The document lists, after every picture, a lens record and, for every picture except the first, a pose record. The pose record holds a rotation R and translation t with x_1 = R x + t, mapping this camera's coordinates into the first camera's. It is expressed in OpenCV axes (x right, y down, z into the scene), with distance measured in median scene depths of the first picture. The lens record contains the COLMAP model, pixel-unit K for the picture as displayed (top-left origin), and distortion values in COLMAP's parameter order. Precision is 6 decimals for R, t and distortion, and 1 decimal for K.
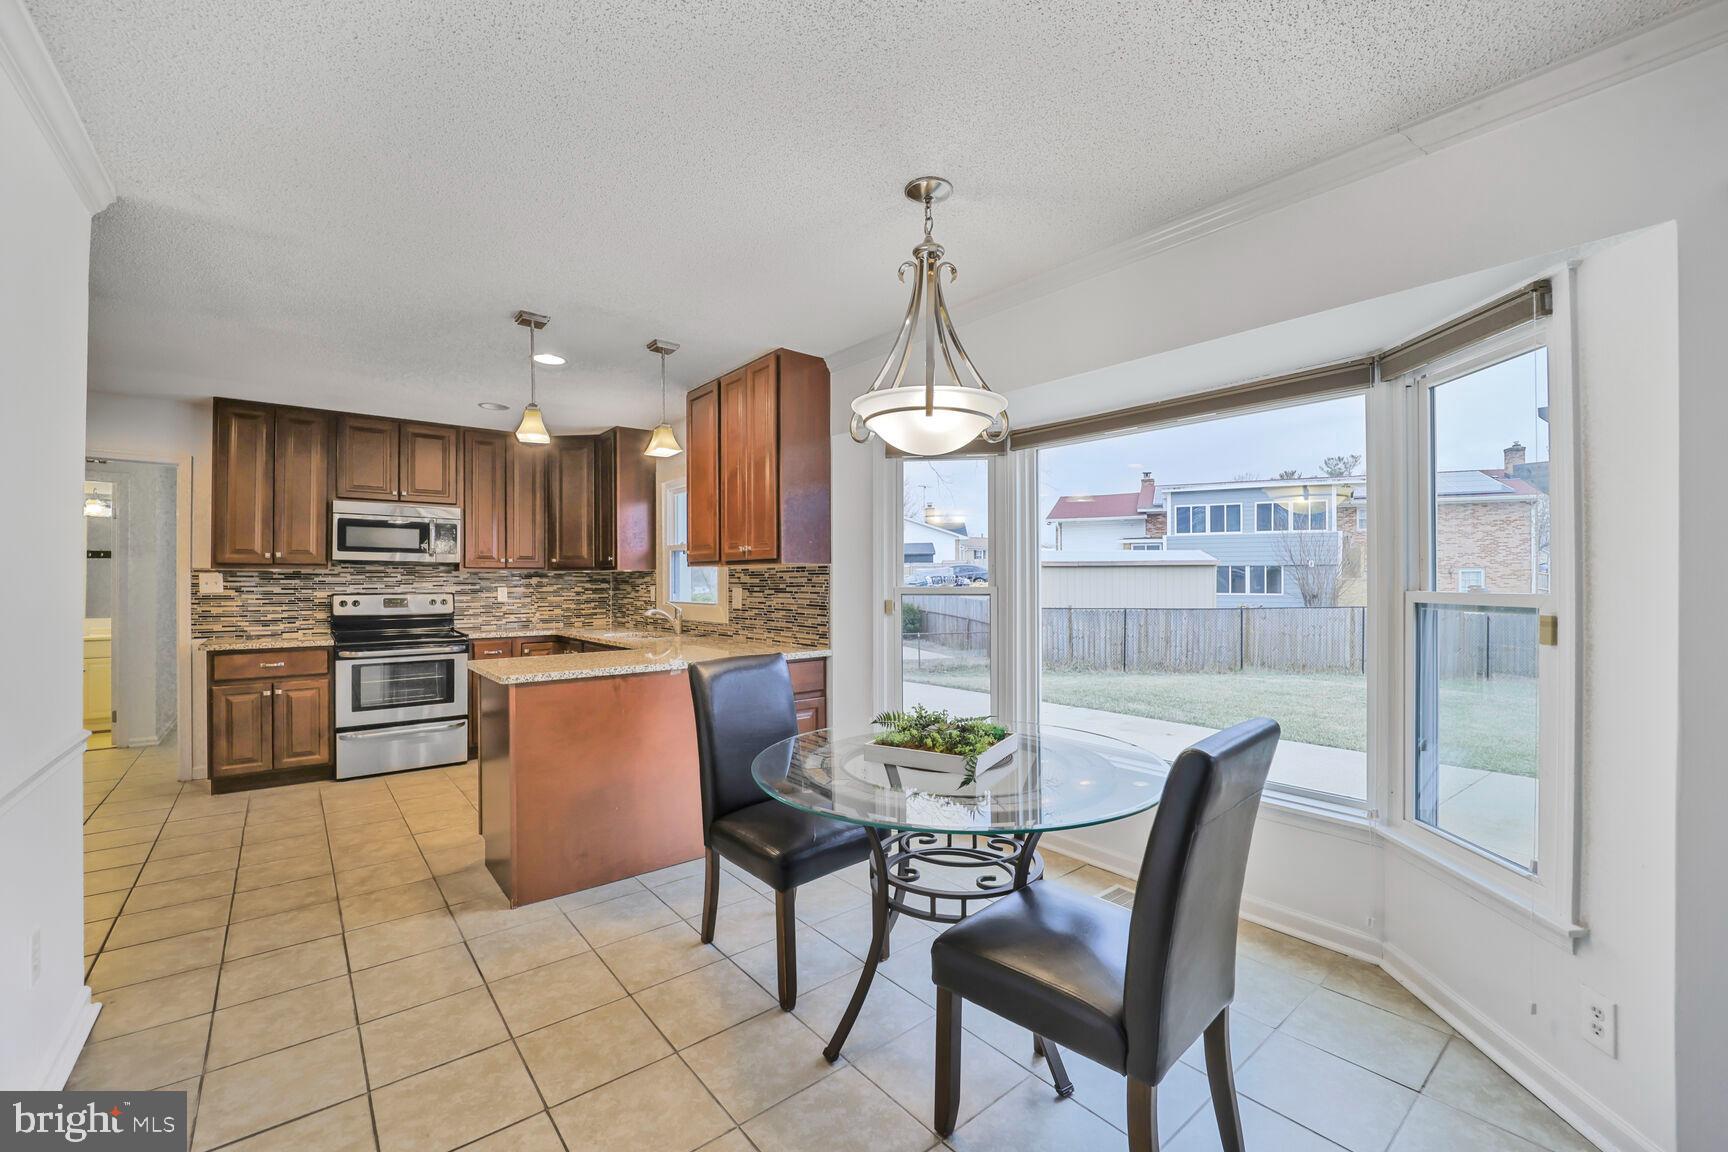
lens RADIAL K [[711.5, 0, 839.7], [0, 711.5, 576.0], [0, 0, 1]] dist [-0.013927, -0.000149]
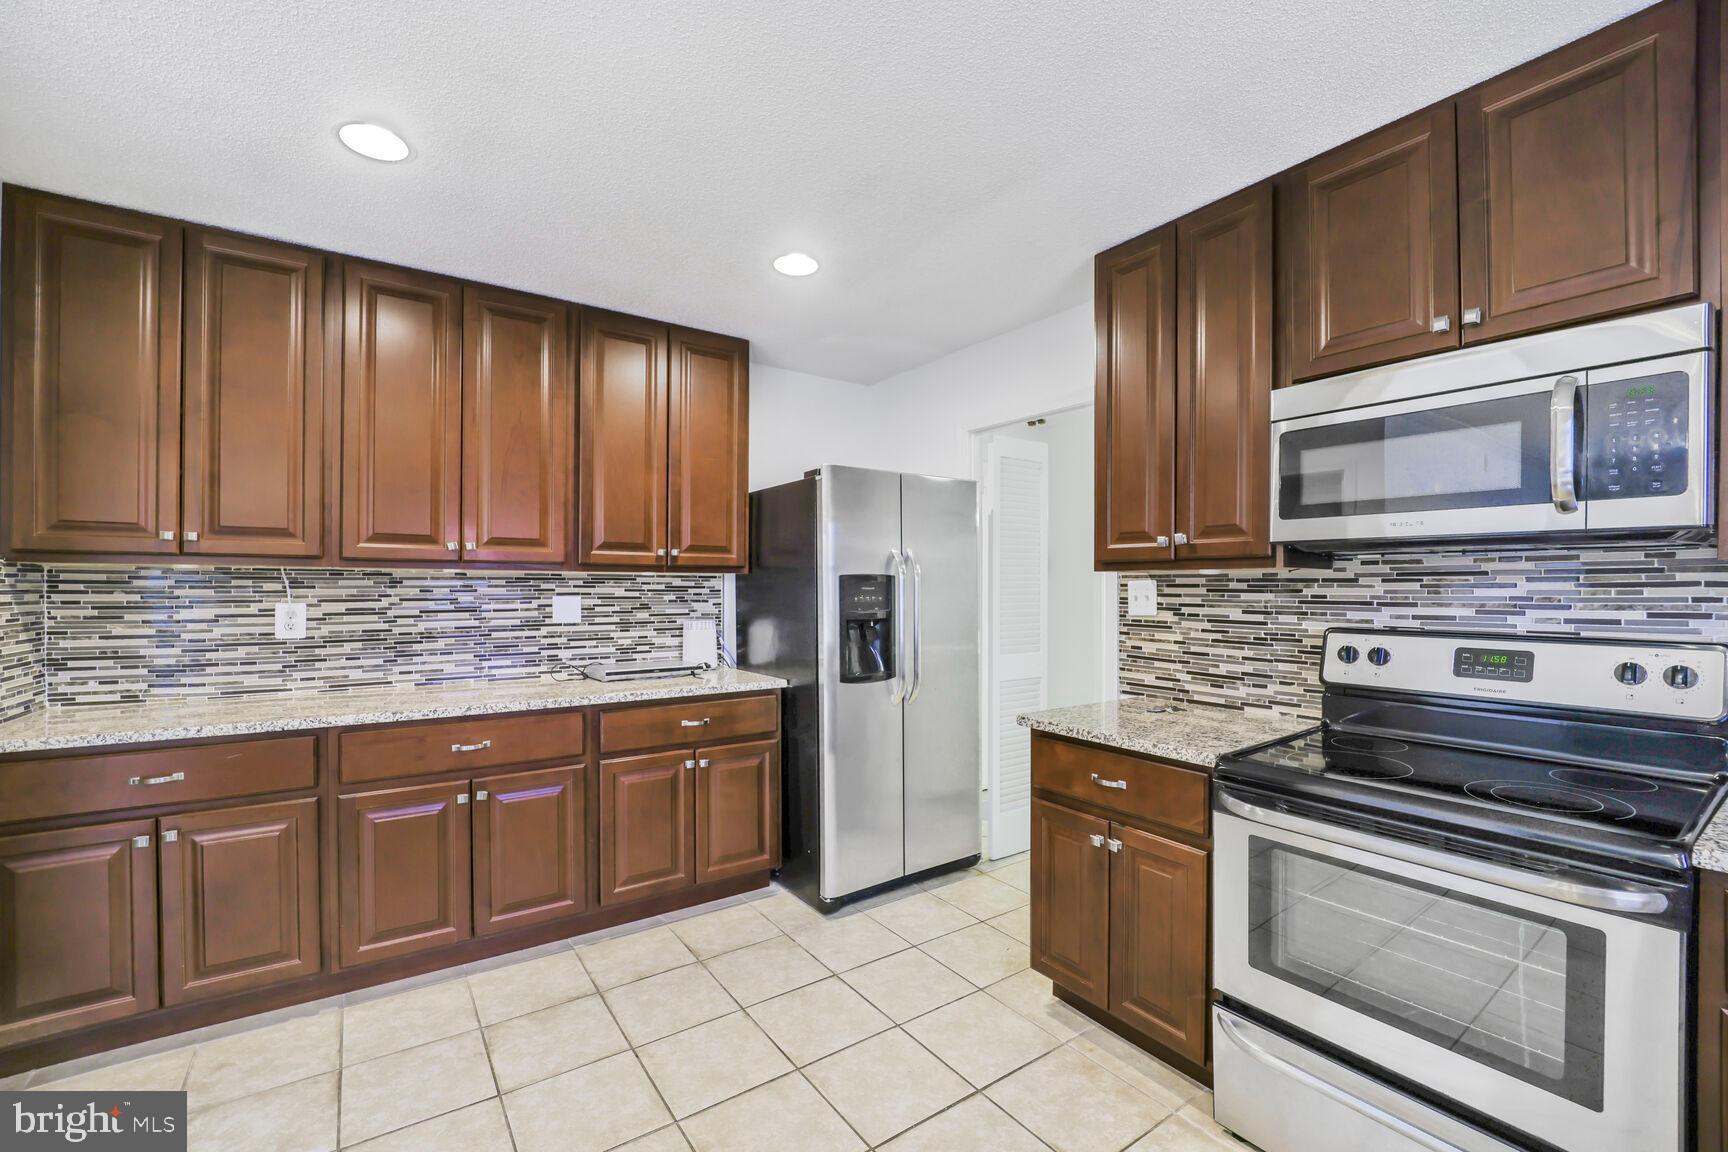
lens RADIAL K [[718.0, 0, 862.0], [0, 718.0, 586.8], [0, 0, 1]] dist [-0.023235, -0.000086]
pose [[-0.047262, 0.000068, -0.998883, -0.316320], [0.003723, 0.999993, -0.000108, 0.000608], [0.998876, -0.003724, -0.047261, 0.801846]]
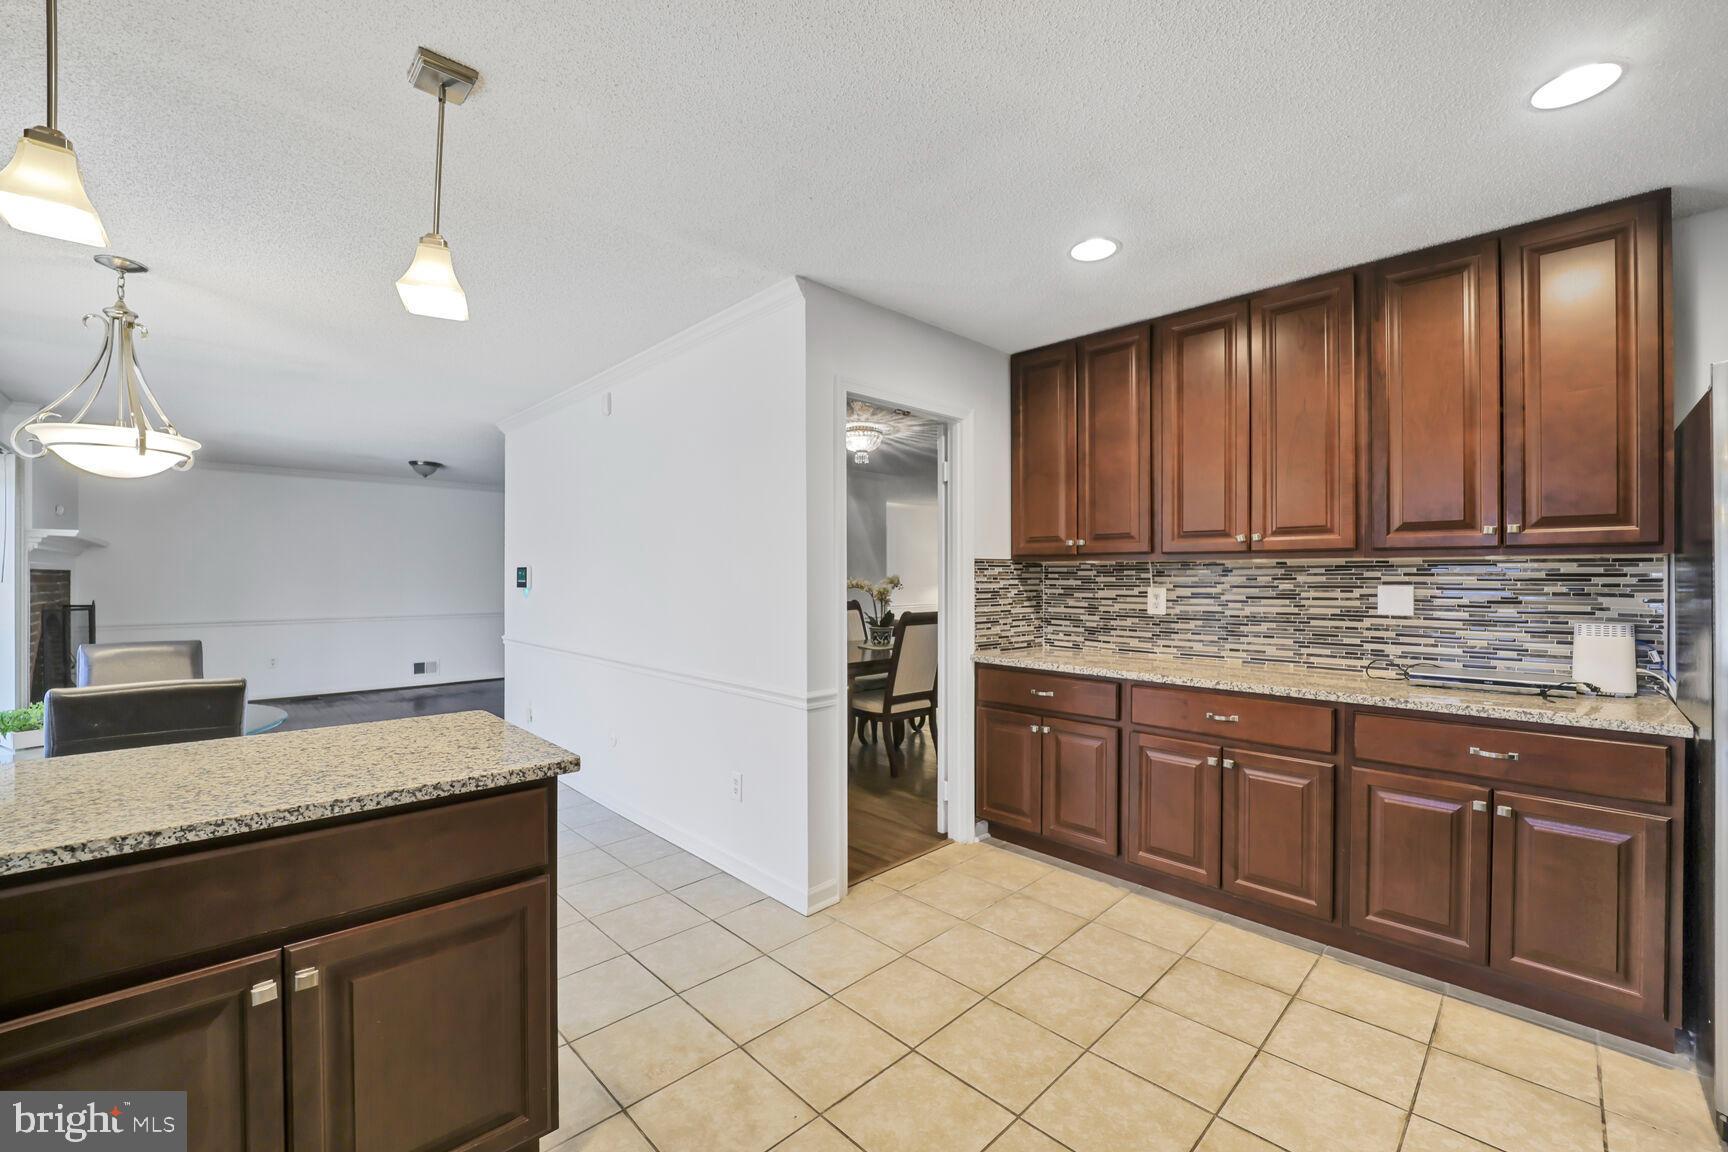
lens RADIAL K [[712.4, 0, 864.0], [0, 712.4, 576.0], [0, 0, 1]] dist [-0.031463, -0.000437]
pose [[-0.994439, -0.000920, -0.105306, -0.451926], [-0.000283, 0.999982, -0.006062, 0.003643], [0.105309, -0.005999, -0.994421, 1.006832]]
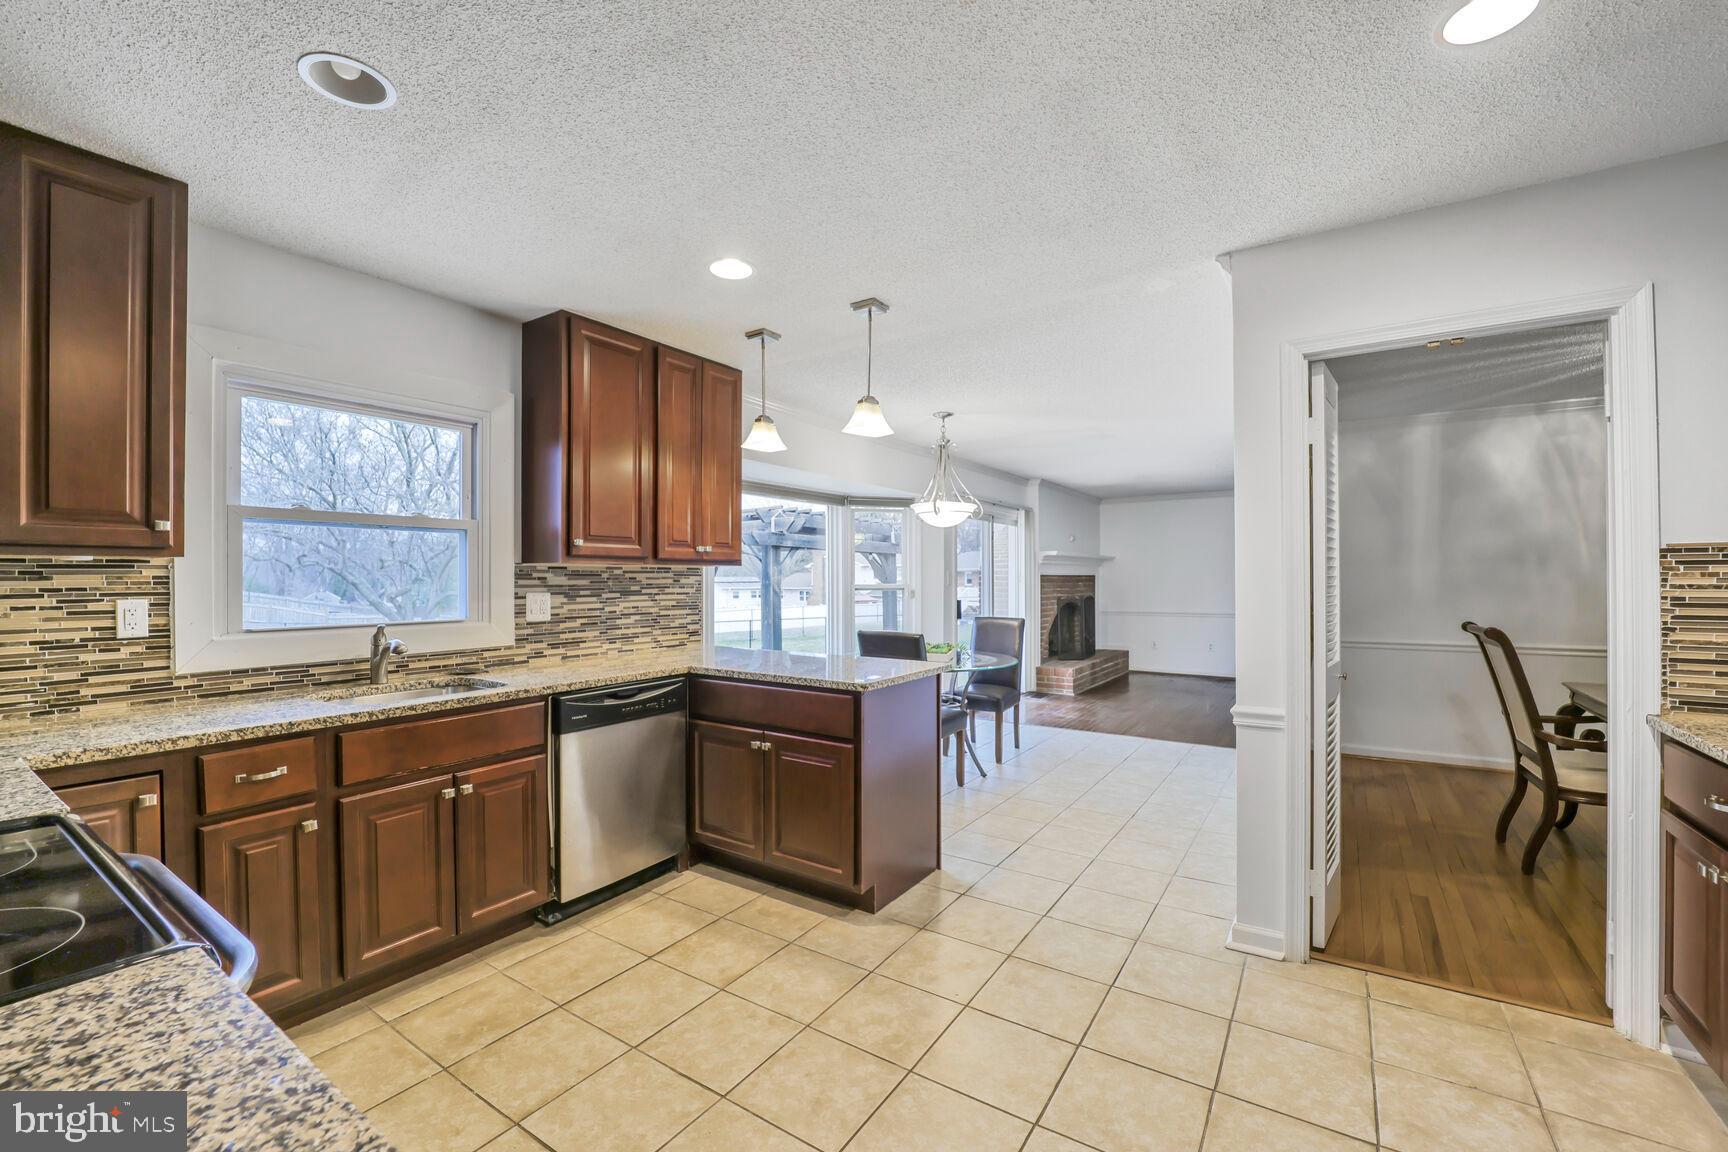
lens RADIAL K [[709.0, 0, 864.0], [0, 709.0, 576.0], [0, 0, 1]] dist [-0.013664, -0.000175]
pose [[-0.313705, 0.005513, 0.949505, -0.874486], [-0.002904, 0.999973, -0.006765, 0.003434], [-0.949516, -0.004880, -0.313680, 0.855274]]
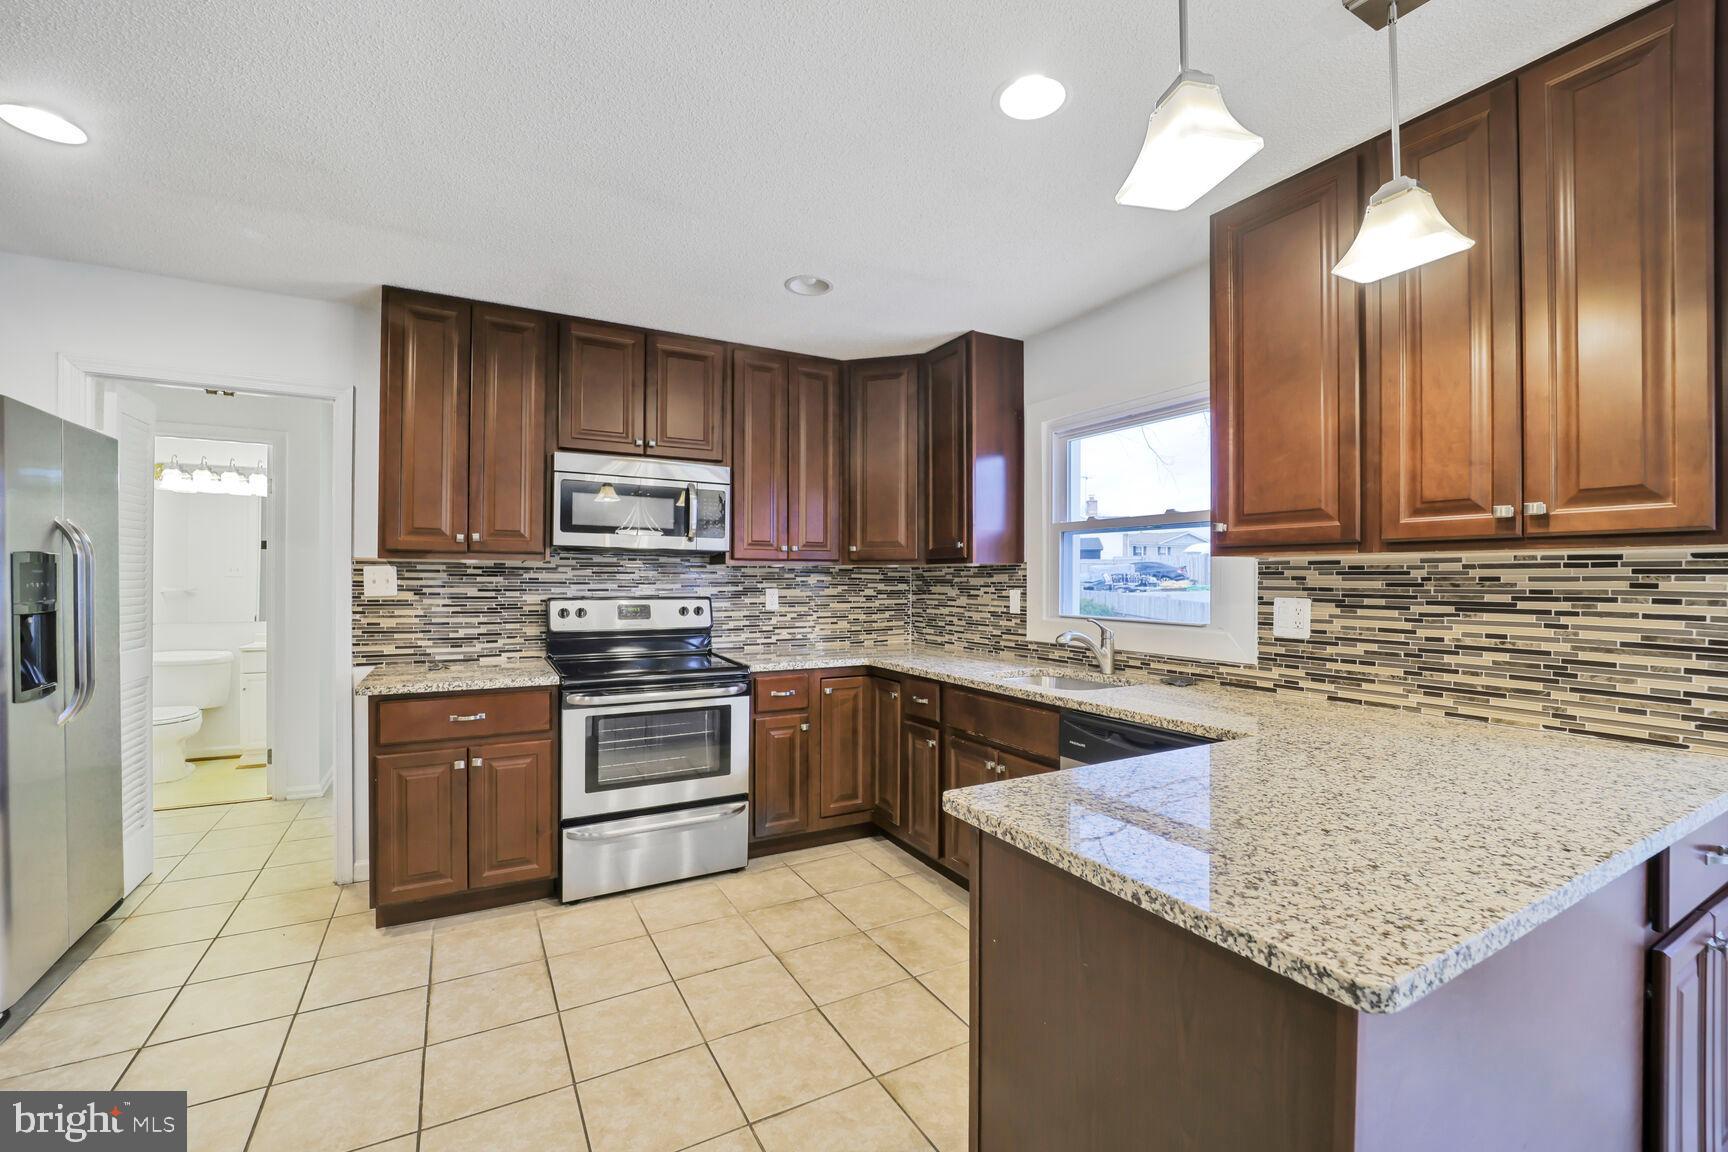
lens RADIAL K [[709.0, 0, 864.0], [0, 709.0, 576.0], [0, 0, 1]] dist [-0.013664, -0.000175]
pose [[0.988823, 0.005820, -0.148982, -0.352625], [-0.005160, 0.999975, 0.004811, -0.000035], [0.149007, -0.003989, 0.988828, 0.420473]]
